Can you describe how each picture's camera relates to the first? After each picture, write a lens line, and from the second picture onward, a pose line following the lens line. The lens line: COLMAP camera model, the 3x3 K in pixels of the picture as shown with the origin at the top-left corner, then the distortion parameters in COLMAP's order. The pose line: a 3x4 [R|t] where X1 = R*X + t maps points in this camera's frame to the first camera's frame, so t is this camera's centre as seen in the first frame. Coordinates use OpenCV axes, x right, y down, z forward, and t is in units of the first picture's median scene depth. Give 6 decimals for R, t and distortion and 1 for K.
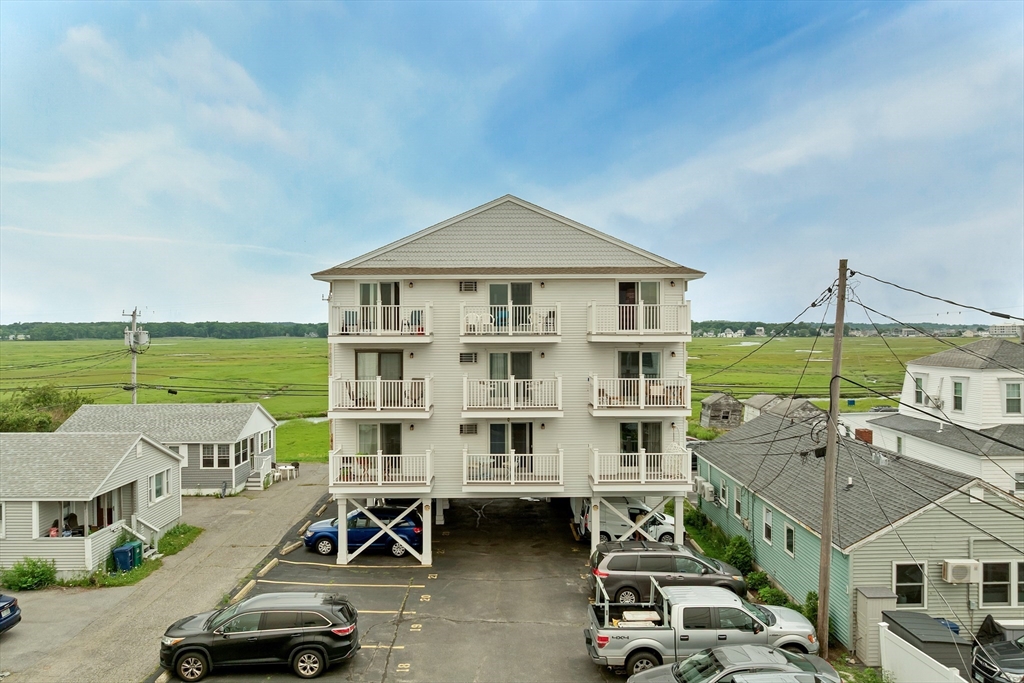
lens RADIAL K [[728.8, 0, 517.9], [0, 728.8, 338.7], [0, 0, 1]] dist [-0.031484, -0.005709]
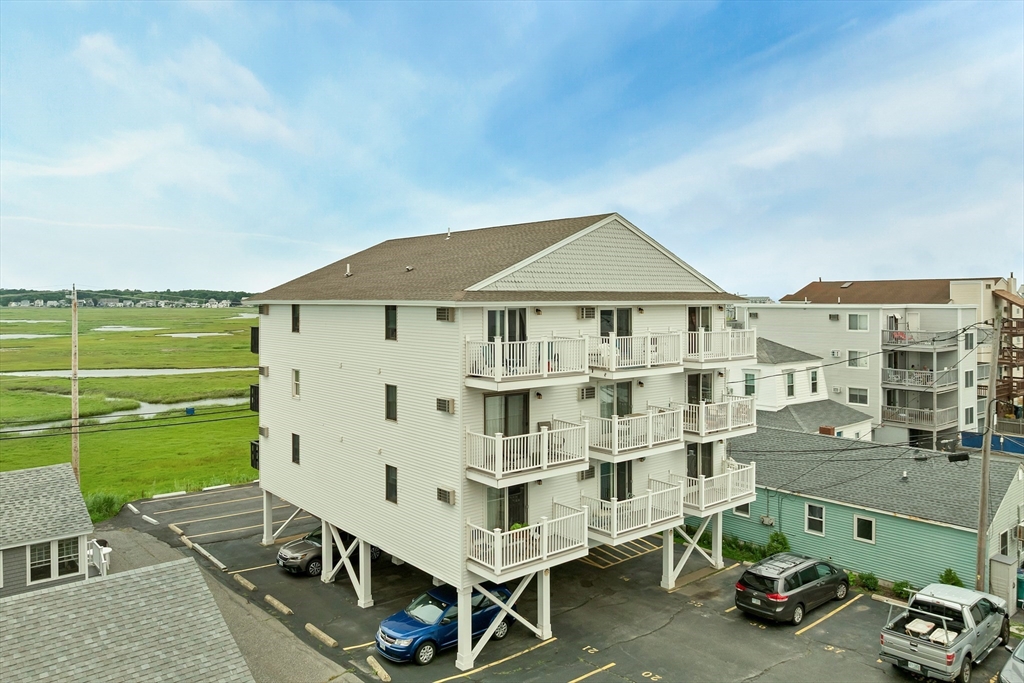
lens RADIAL K [[728.8, 0, 509.8], [0, 728.8, 320.5], [0, 0, 1]] dist [-0.031484, -0.005709]
pose [[0.776967, -0.015133, 0.629359, -0.692287], [0.004277, 0.999815, 0.018760, -0.079223], [-0.629527, -0.011884, 0.776888, 0.368839]]
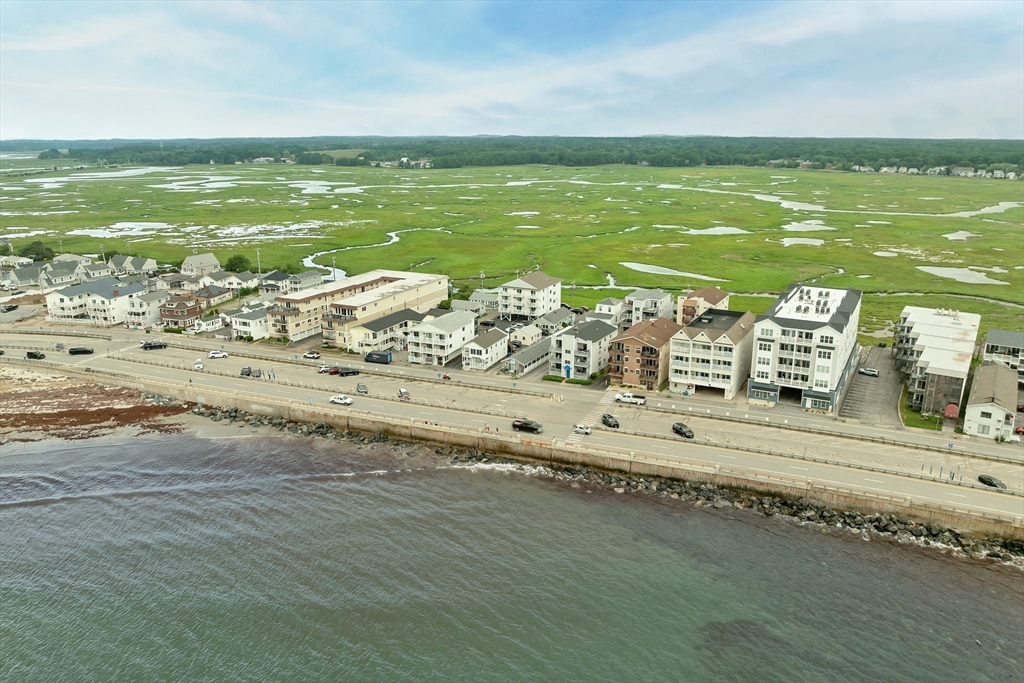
lens RADIAL K [[728.8, 0, 513.6], [0, 728.8, 340.9], [0, 0, 1]] dist [-0.031484, -0.005709]
pose [[0.886411, 0.130900, -0.444005, 3.774142], [-0.010135, 0.964442, 0.264099, -1.741835], [0.462787, -0.229601, 0.856219, -6.424901]]
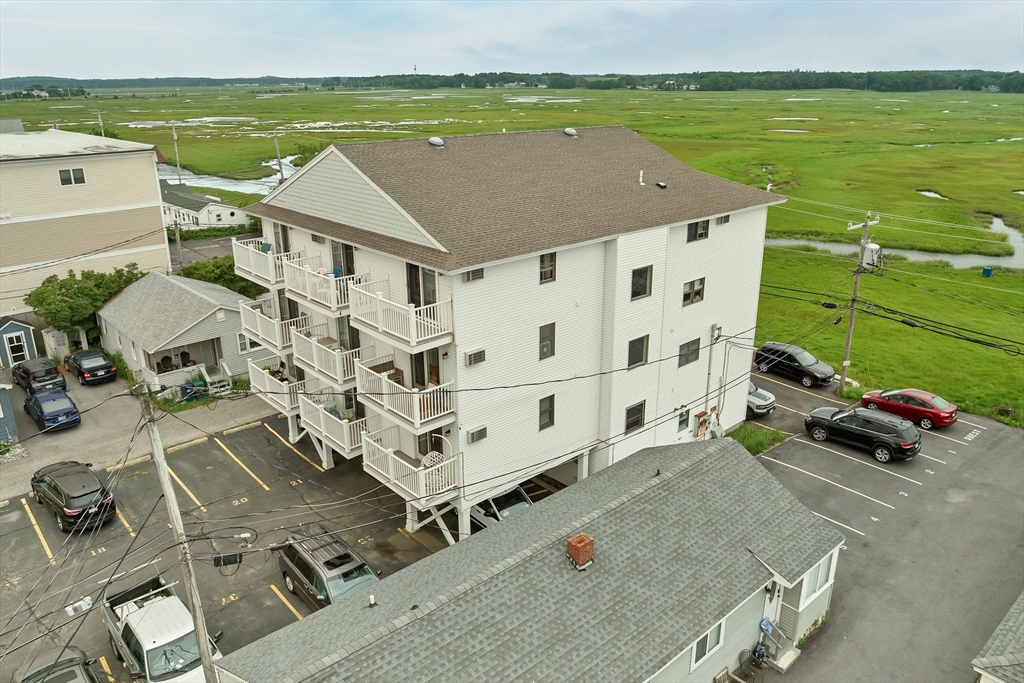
lens RADIAL K [[728.8, 0, 508.6], [0, 728.8, 333.4], [0, 0, 1]] dist [-0.031484, -0.005709]
pose [[0.648919, 0.252132, -0.717868, 0.866649], [-0.005089, 0.944915, 0.327276, -0.285947], [0.760841, -0.208722, 0.614456, 0.548036]]
